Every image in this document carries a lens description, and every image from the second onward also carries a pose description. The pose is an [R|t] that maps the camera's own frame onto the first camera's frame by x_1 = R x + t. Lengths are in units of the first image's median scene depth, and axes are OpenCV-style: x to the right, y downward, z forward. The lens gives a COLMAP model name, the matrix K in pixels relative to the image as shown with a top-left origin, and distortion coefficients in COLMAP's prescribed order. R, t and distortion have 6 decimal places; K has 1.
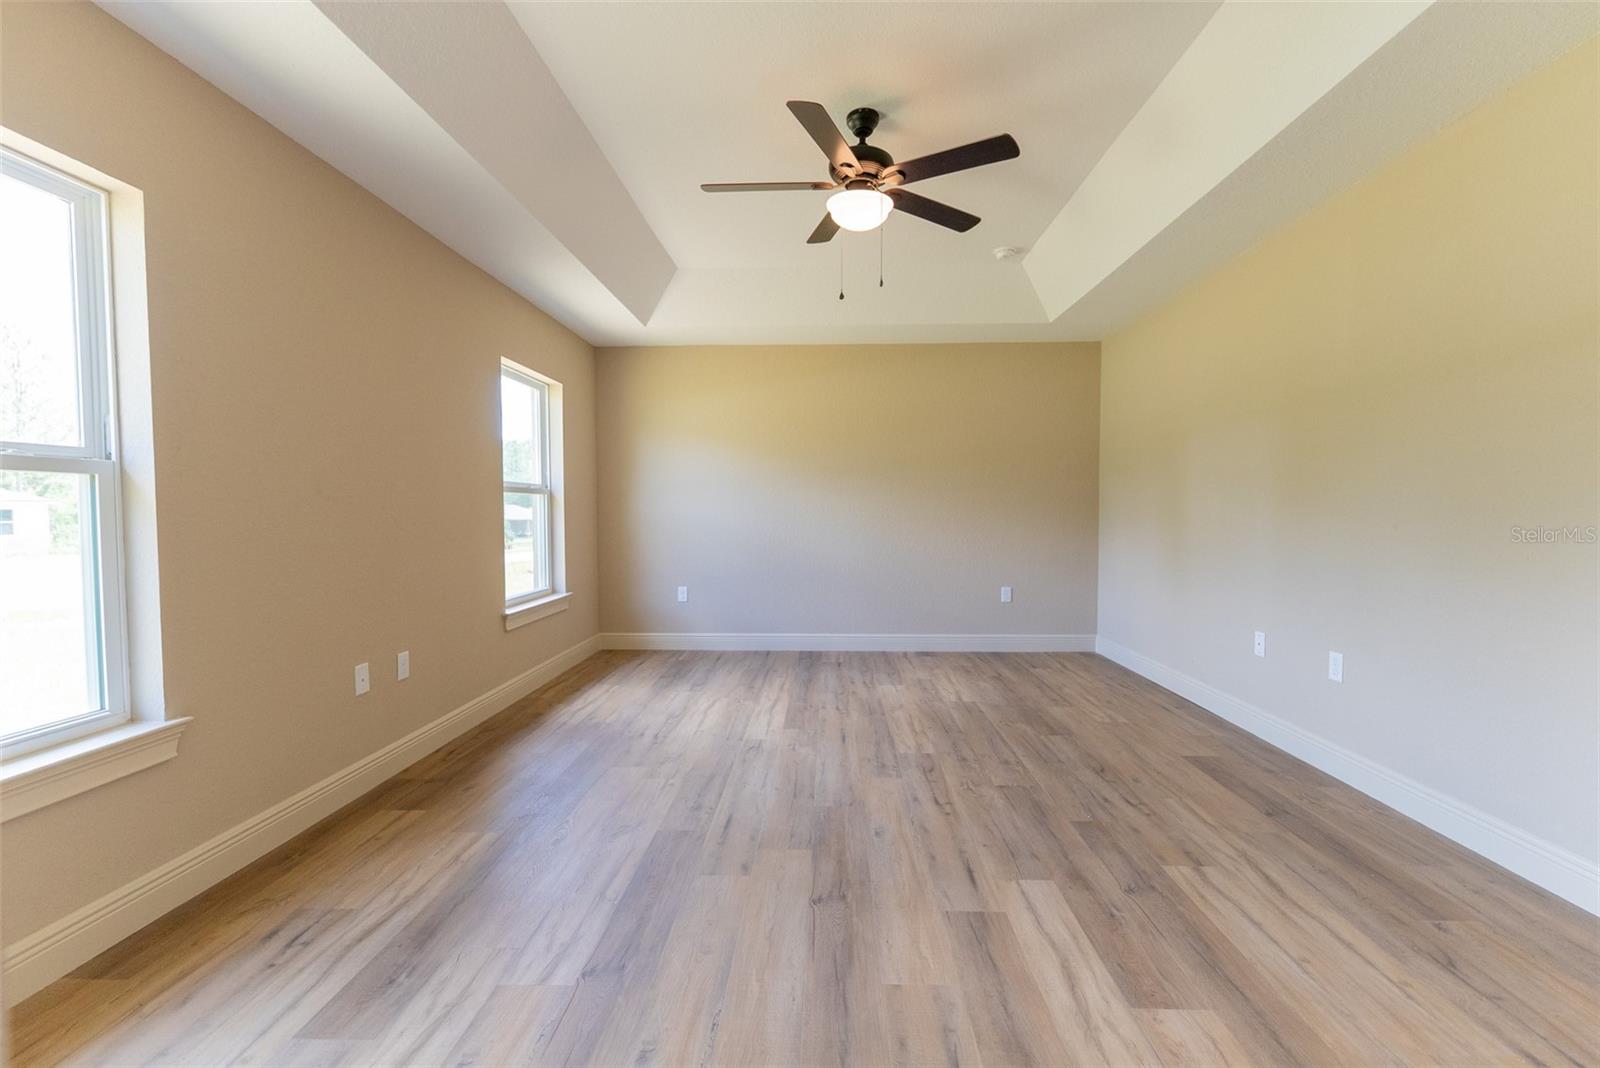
lens RADIAL K [[665.7, 0, 805.7], [0, 665.7, 534.1], [0, 0, 1]] dist [-0.001161, -0.000446]
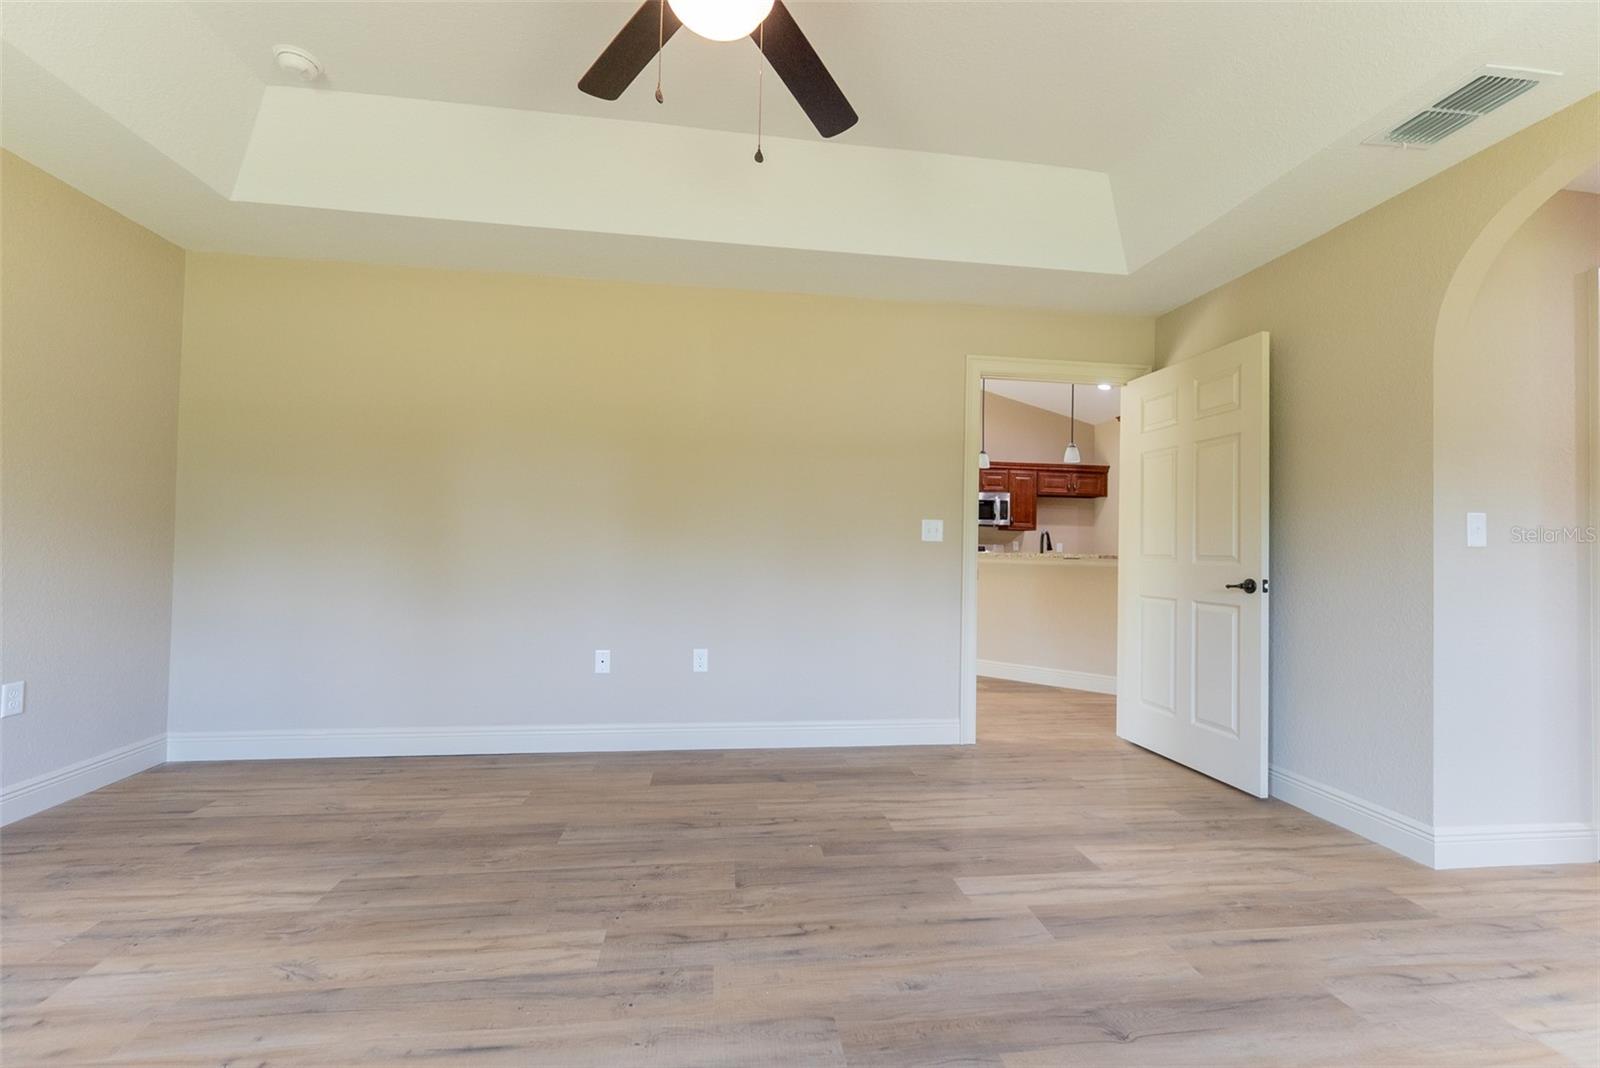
lens RADIAL K [[665.7, 0, 805.7], [0, 665.7, 534.1], [0, 0, 1]] dist [-0.001161, -0.000446]
pose [[-0.166073, 0.020075, 0.985909, -0.441592], [0.016052, 0.999715, -0.017652, -0.012078], [-0.985983, 0.012894, -0.166348, 0.944510]]
